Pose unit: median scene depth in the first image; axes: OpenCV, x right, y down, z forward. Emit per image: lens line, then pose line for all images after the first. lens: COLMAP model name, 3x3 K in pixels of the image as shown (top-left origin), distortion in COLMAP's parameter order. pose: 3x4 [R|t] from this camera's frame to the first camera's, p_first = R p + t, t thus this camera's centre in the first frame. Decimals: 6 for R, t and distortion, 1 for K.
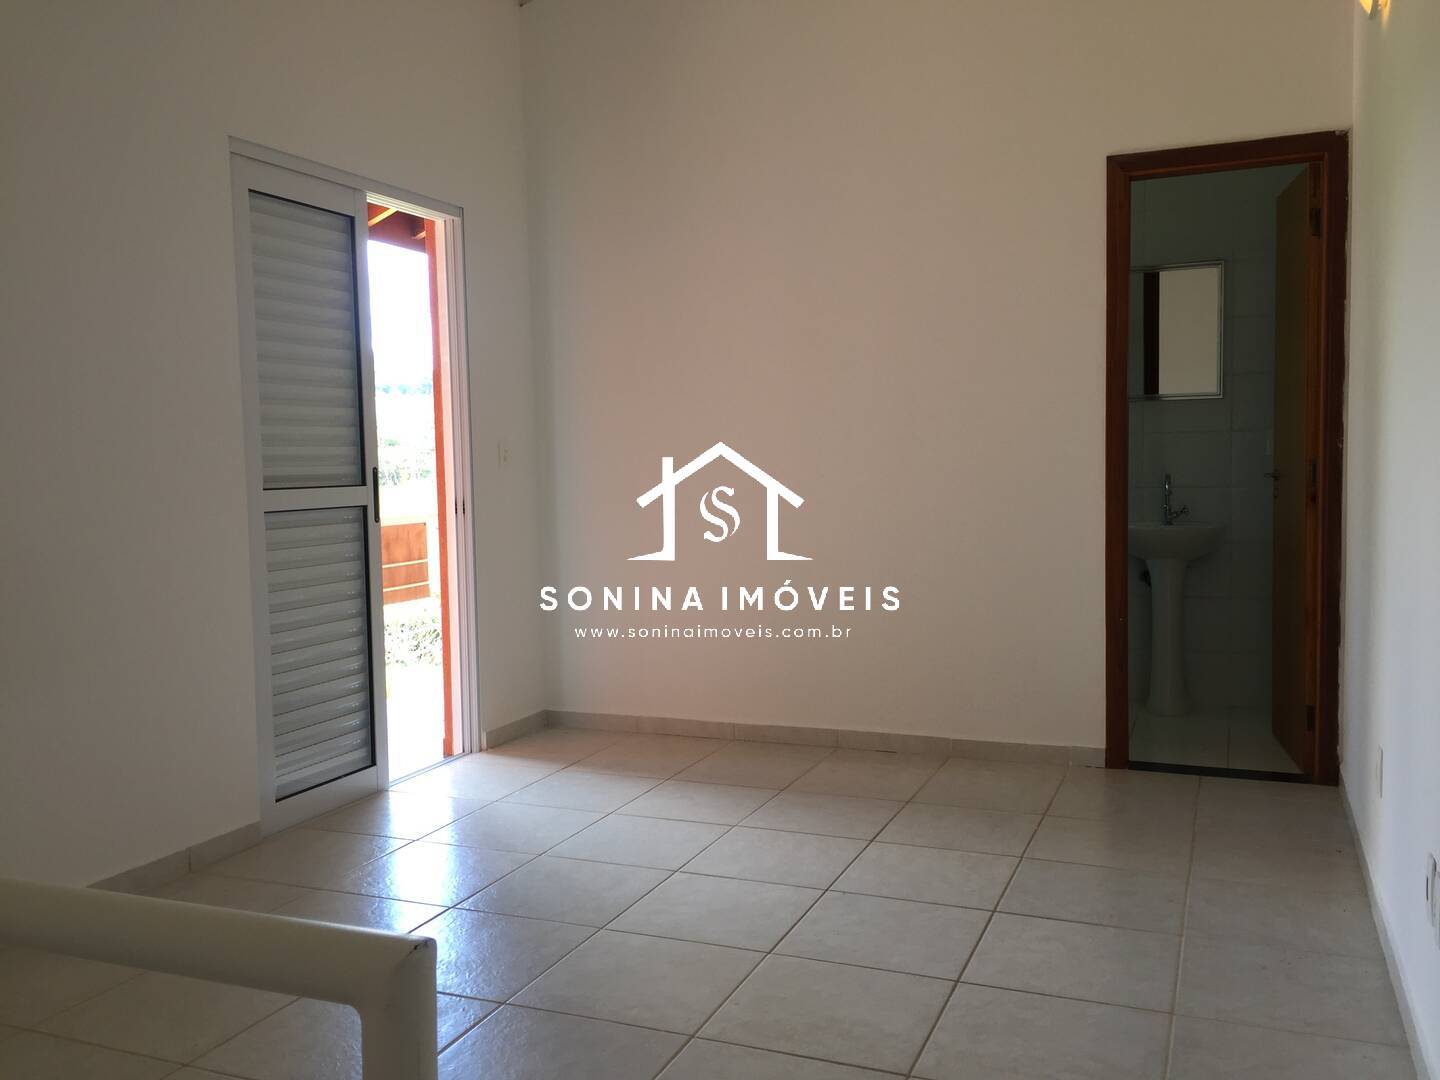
lens RADIAL K [[1248.5, 0, 720.0], [0, 1248.5, 540.0], [0, 0, 1]] dist [0.081646, -0.085042]
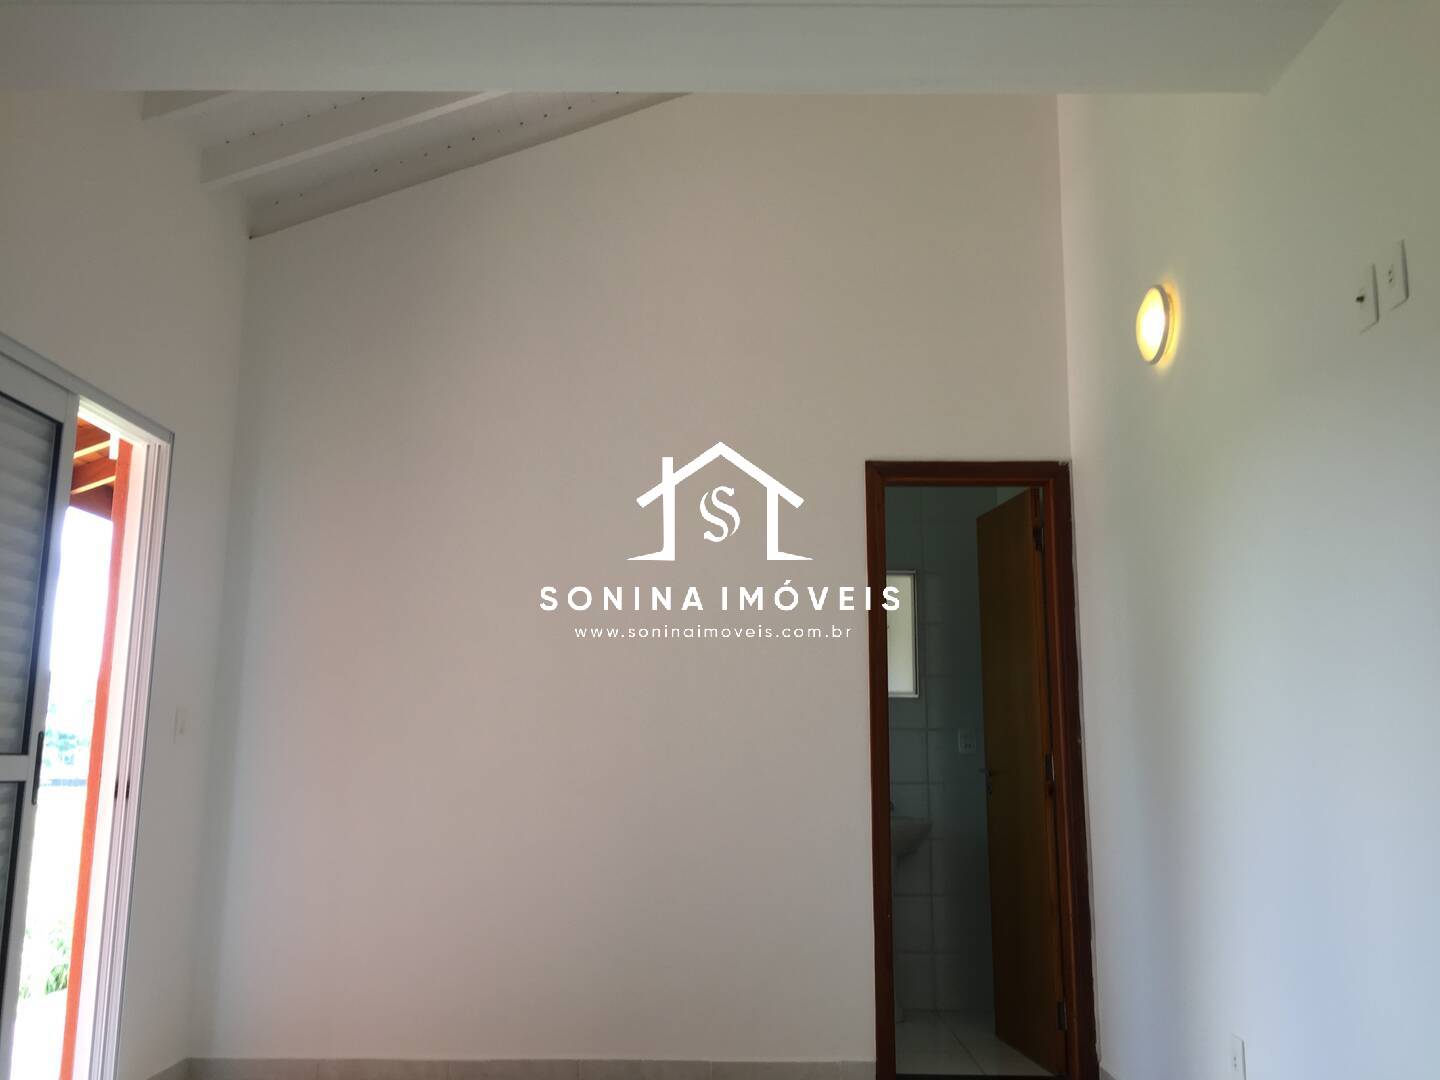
lens RADIAL K [[1223.7, 0, 720.0], [0, 1223.7, 540.0], [0, 0, 1]] dist [0.109825, -0.192159]
pose [[0.924996, 0.092430, 0.368563, -0.180667], [0.001144, 0.969282, -0.245951, 0.016325], [-0.379974, 0.227925, 0.896476, 0.127767]]
